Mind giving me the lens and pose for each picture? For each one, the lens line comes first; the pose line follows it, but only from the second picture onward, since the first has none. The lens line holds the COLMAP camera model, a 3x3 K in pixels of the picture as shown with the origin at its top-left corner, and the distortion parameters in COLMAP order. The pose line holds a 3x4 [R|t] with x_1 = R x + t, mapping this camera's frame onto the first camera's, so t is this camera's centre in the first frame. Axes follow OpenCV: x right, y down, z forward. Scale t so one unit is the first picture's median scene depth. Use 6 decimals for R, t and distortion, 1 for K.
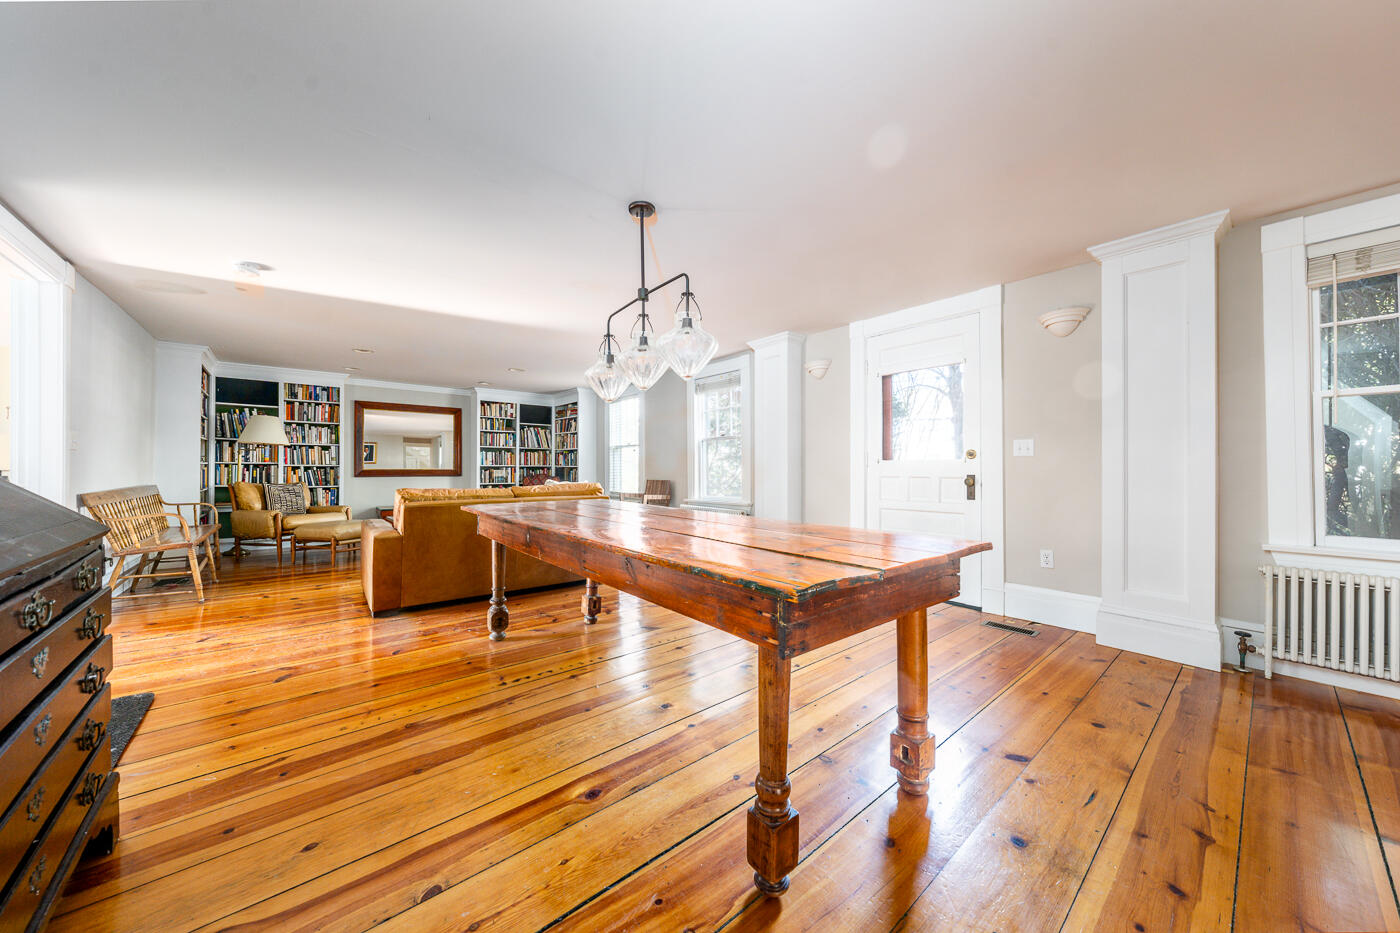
lens RADIAL K [[498.7, 0, 717.3], [0, 498.7, 465.8], [0, 0, 1]] dist [-0.002698, 0.000088]
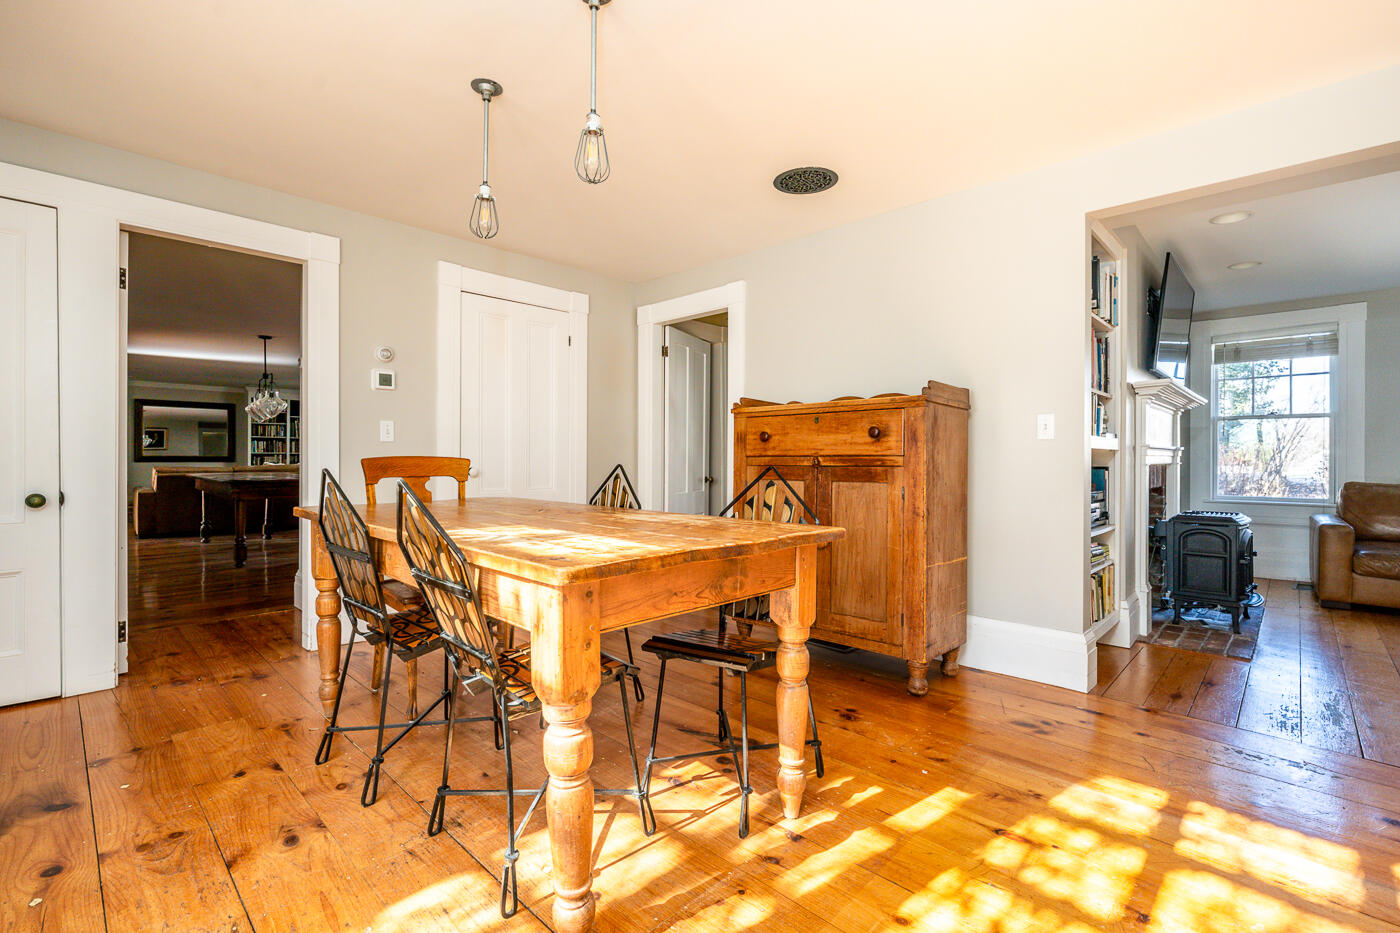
lens RADIAL K [[631.6, 0, 712.5], [0, 631.6, 458.7], [0, 0, 1]] dist [-0.000404, -0.000259]
pose [[0.995259, -0.000067, 0.097260, 0.560678], [-0.000628, 0.999974, 0.007120, 0.002199], [-0.097258, -0.007147, 0.995234, -0.715868]]
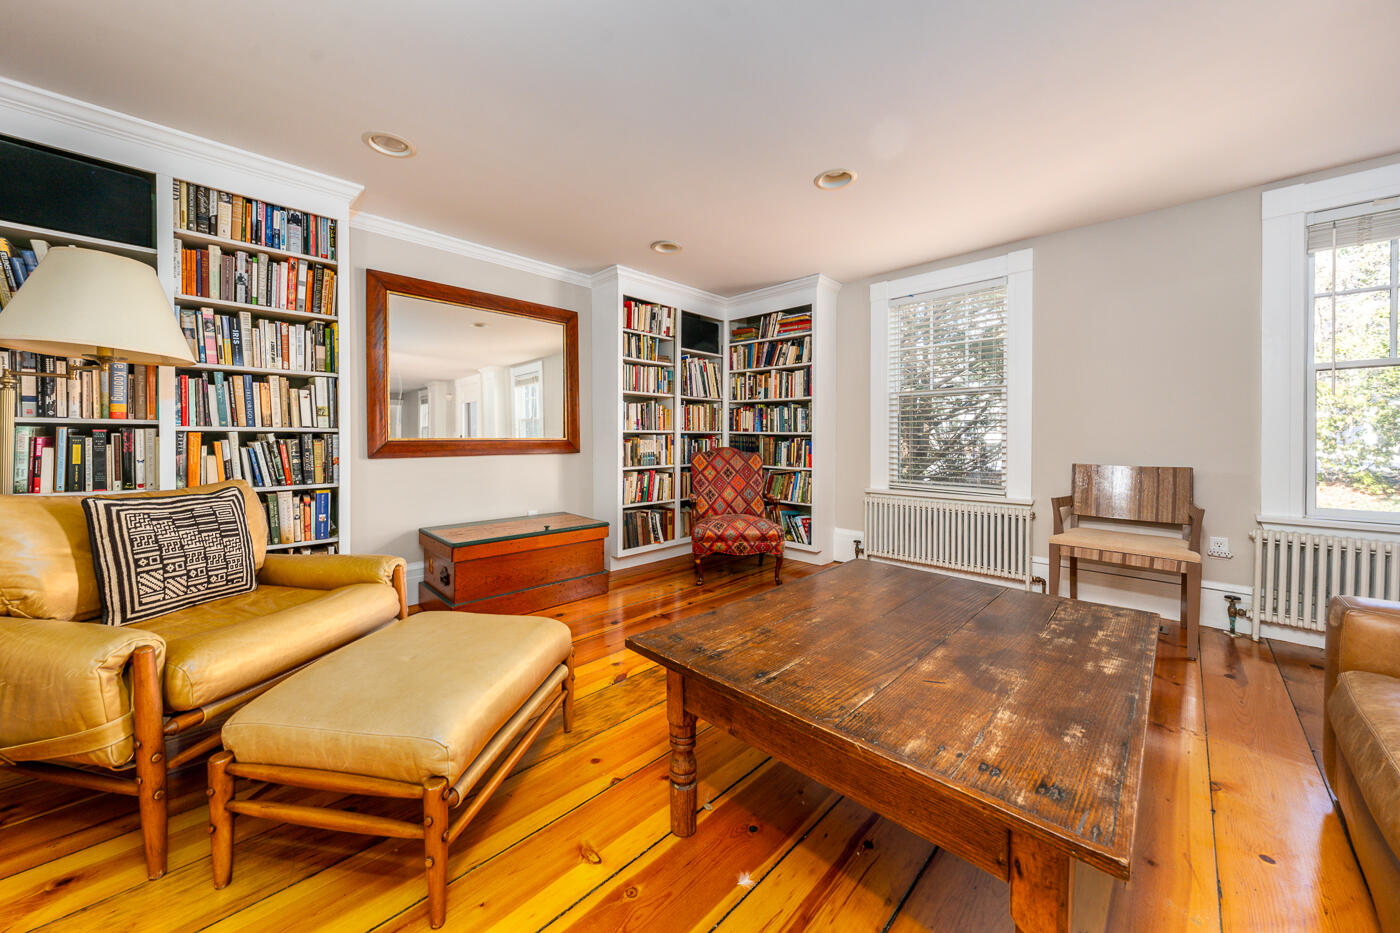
lens RADIAL K [[519.8, 0, 730.9], [0, 519.8, 441.9], [0, 0, 1]] dist [-0.017814, 0.001250]
pose [[0.994838, -0.004358, 0.101386, -0.508192], [0.002895, 0.999890, 0.014577, 0.003973], [-0.101438, -0.014208, 0.994740, 0.589858]]
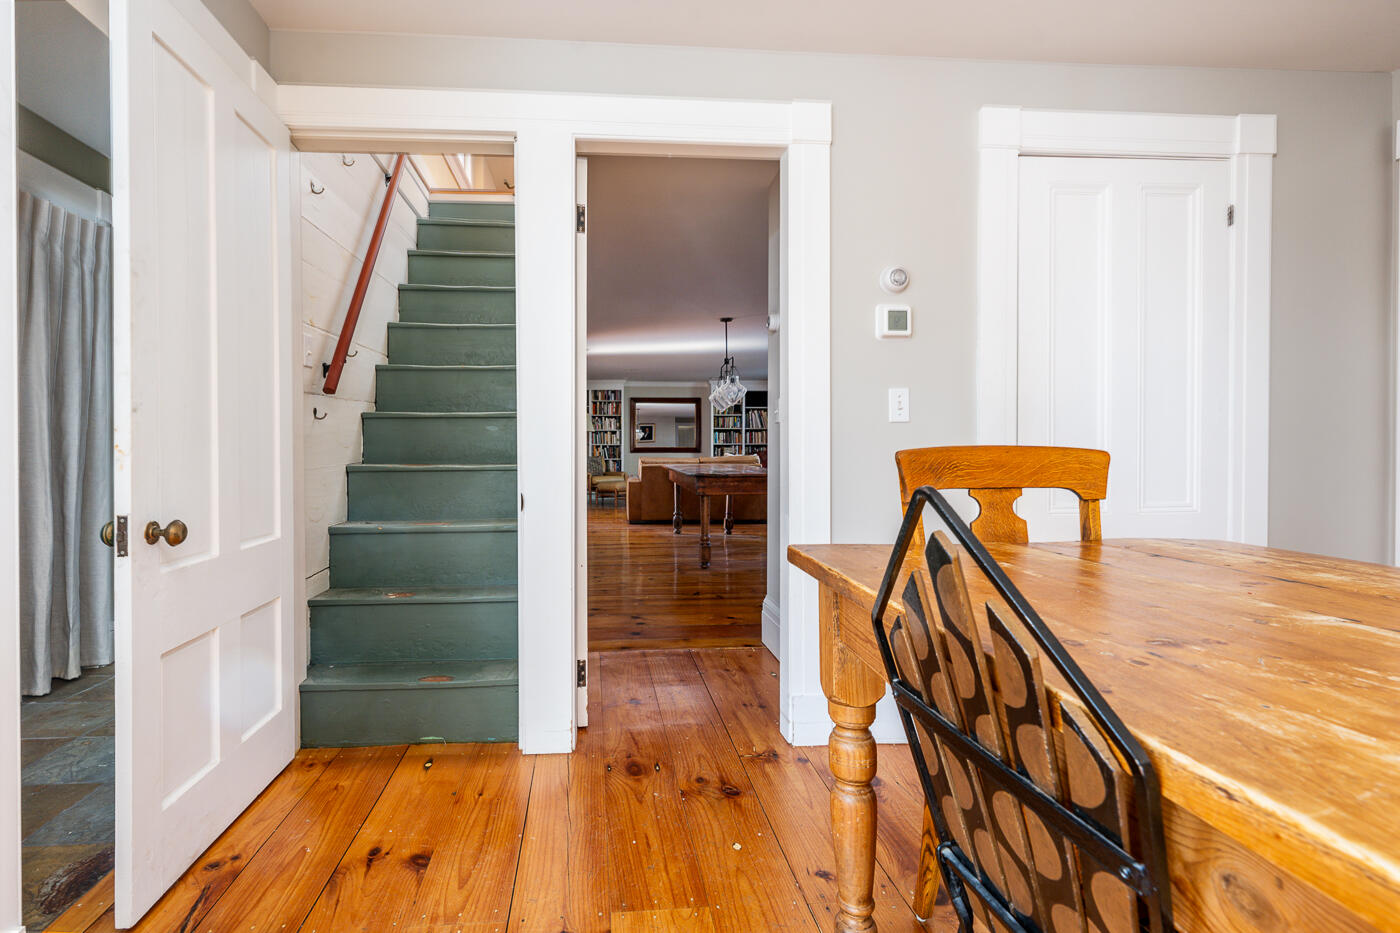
lens RADIAL K [[631.6, 0, 632.0], [0, 631.6, 447.6], [0, 0, 1]] dist [-0.000404, -0.000259]
pose [[0.789830, -0.002975, -0.613318, 0.380182], [0.005922, 0.999979, 0.002776, 0.003385], [0.613297, -0.005825, 0.789831, -0.416557]]
